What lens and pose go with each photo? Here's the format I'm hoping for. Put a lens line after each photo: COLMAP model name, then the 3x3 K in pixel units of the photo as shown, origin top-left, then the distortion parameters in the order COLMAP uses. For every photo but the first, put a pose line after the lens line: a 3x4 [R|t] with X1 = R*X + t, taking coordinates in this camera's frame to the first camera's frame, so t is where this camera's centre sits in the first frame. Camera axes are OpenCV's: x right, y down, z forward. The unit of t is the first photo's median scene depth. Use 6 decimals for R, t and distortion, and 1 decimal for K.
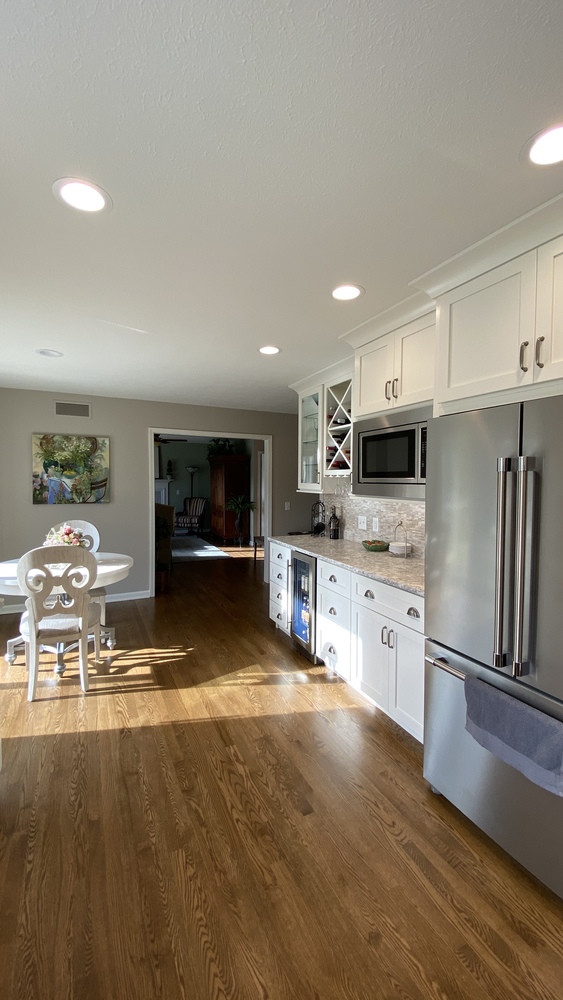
lens RADIAL K [[402.8, 0, 279.0], [0, 402.8, 497.2], [0, 0, 1]] dist [0.048745, -0.033135]
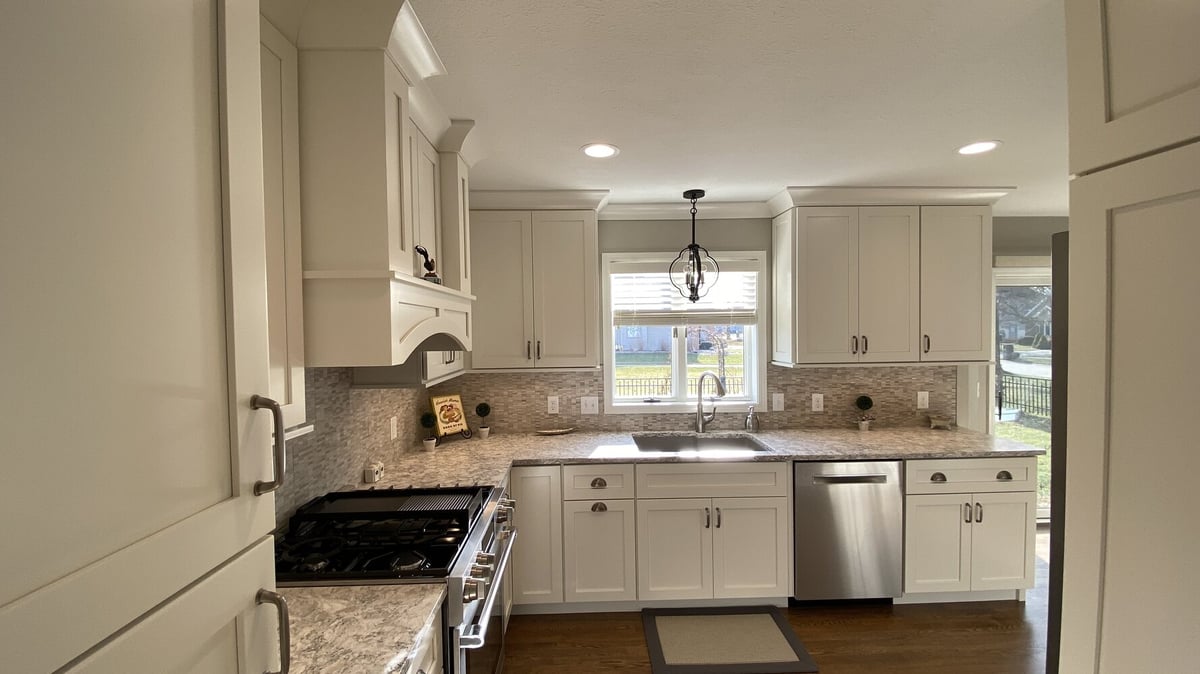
lens RADIAL K [[483.3, 0, 601.3], [0, 483.3, 338.3], [0, 0, 1]] dist [0.048745, -0.033135]
pose [[-0.401293, 0.010798, -0.915886, 0.763759], [-0.029358, 0.999265, 0.024644, -0.047749], [0.915479, 0.036778, -0.400682, 0.258859]]
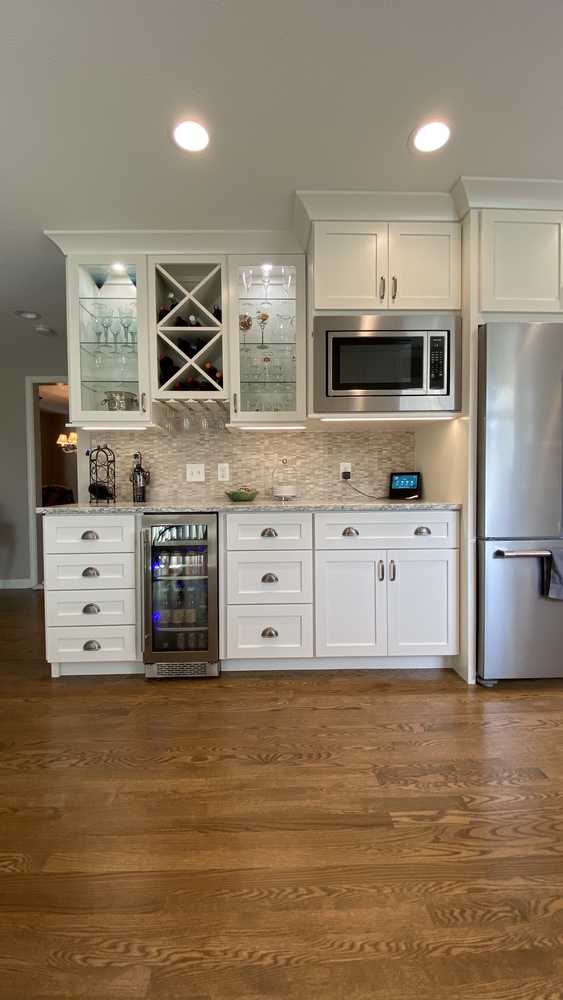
lens RADIAL K [[402.8, 0, 279.0], [0, 402.8, 497.2], [0, 0, 1]] dist [0.048745, -0.033135]
pose [[0.398736, -0.037028, 0.916318, -0.531471], [0.054610, 0.998370, 0.016580, 0.133843], [-0.915438, 0.043429, 0.400108, 0.726035]]
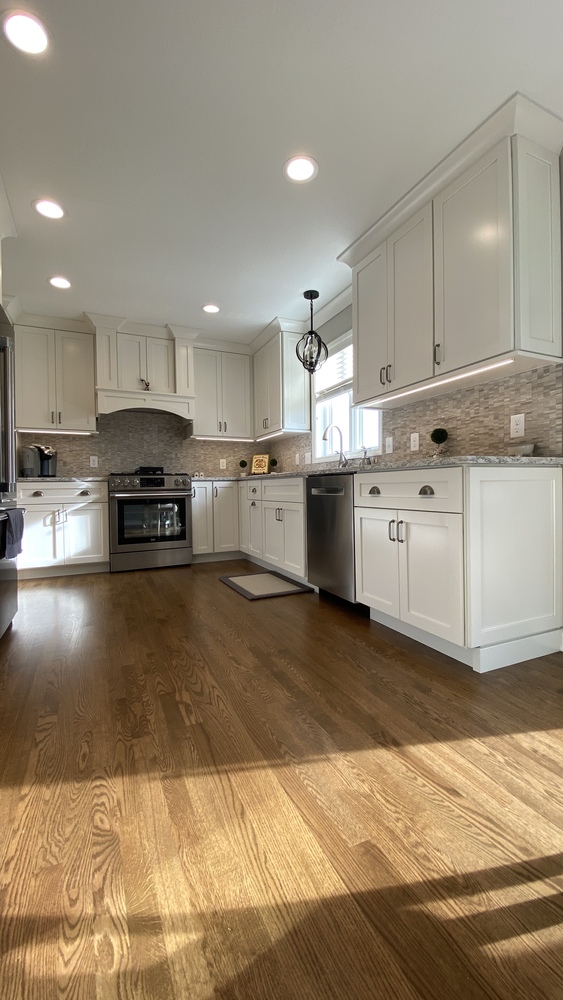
lens RADIAL K [[402.8, 0, 279.0], [0, 402.8, 497.2], [0, 0, 1]] dist [0.048745, -0.033135]
pose [[-0.999822, 0.001567, 0.018810, -0.205908], [0.002793, 0.997858, 0.065359, 0.189284], [-0.018668, 0.065400, -0.997685, 1.272291]]
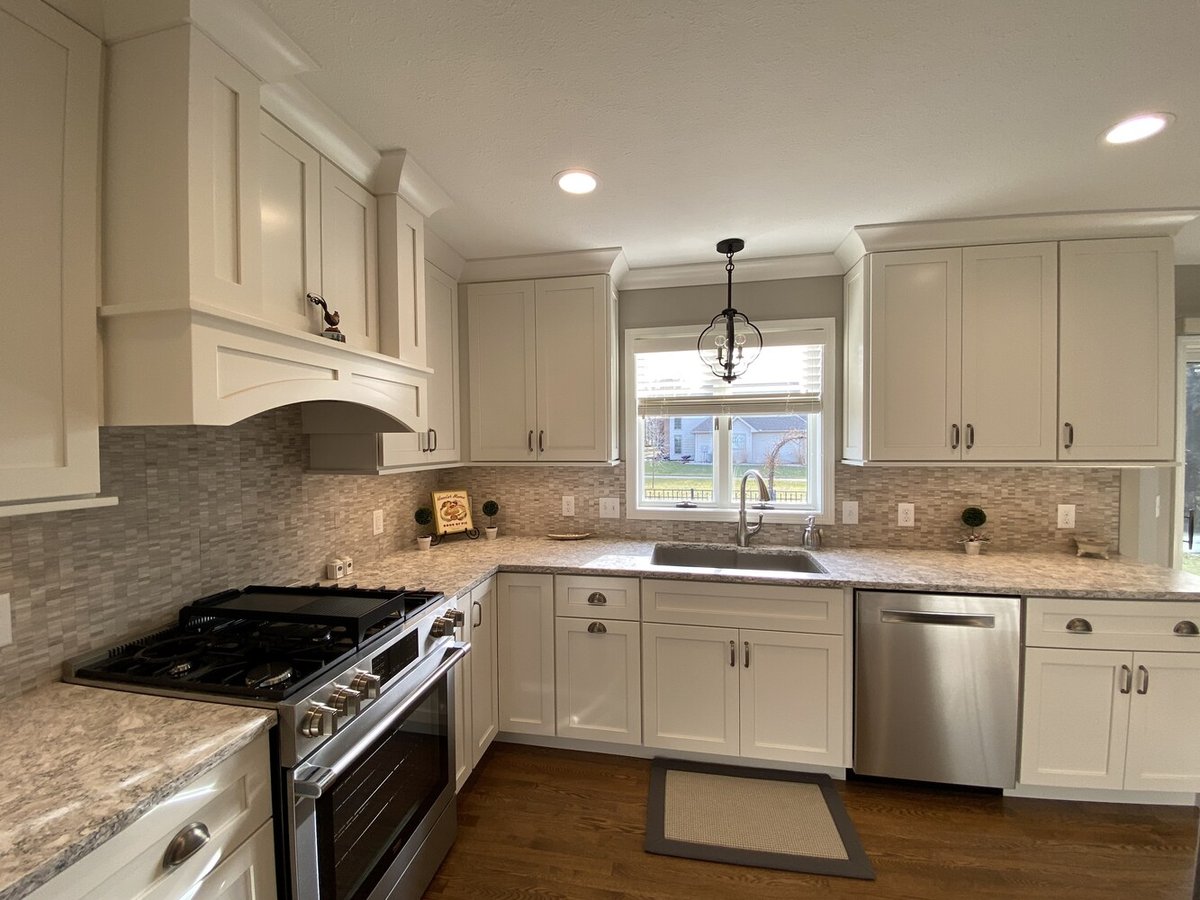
lens RADIAL K [[493.6, 0, 600.0], [0, 493.6, 450.0], [0, 0, 1]] dist [0.023996, -0.018638]
pose [[-0.587178, 0.006140, -0.809434, 0.544220], [-0.033463, 0.998932, 0.031853, -0.008074], [0.808766, 0.045789, -0.586346, 0.345938]]
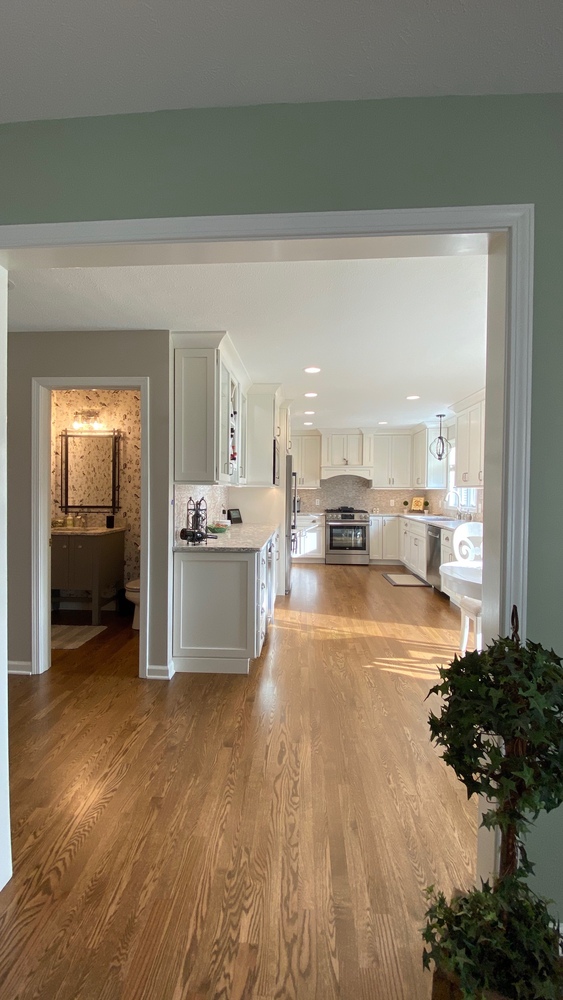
lens RADIAL K [[402.8, 0, 279.0], [0, 402.8, 497.2], [0, 0, 1]] dist [0.048745, -0.033135]
pose [[-0.877819, -0.027308, 0.478213, -0.564208], [0.001485, 0.998214, 0.059729, -0.043403], [-0.478990, 0.053141, -0.876210, 2.283456]]
